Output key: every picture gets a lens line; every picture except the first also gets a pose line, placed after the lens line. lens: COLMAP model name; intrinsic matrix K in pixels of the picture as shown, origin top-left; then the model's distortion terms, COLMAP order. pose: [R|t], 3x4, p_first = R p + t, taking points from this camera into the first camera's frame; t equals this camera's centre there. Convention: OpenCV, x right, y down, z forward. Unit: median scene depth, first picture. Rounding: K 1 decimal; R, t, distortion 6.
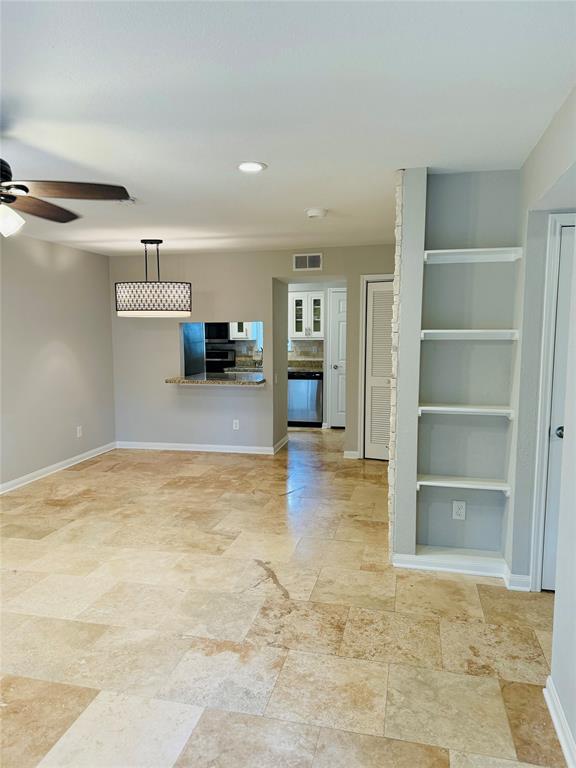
lens RADIAL K [[542.7, 0, 289.9], [0, 542.7, 378.2], [0, 0, 1]] dist [0.024862, -0.039621]
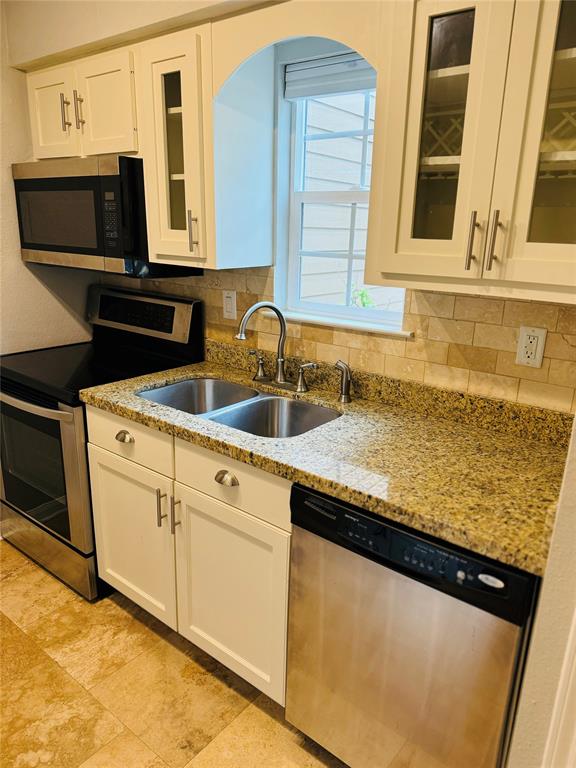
lens RADIAL K [[542.7, 0, 289.3], [0, 542.7, 377.8], [0, 0, 1]] dist [0.024862, -0.039621]
pose [[0.904529, 0.145303, -0.400893, 0.047952], [-0.071429, 0.978498, 0.193491, -0.071587], [0.420388, -0.146383, 0.895459, 0.804755]]
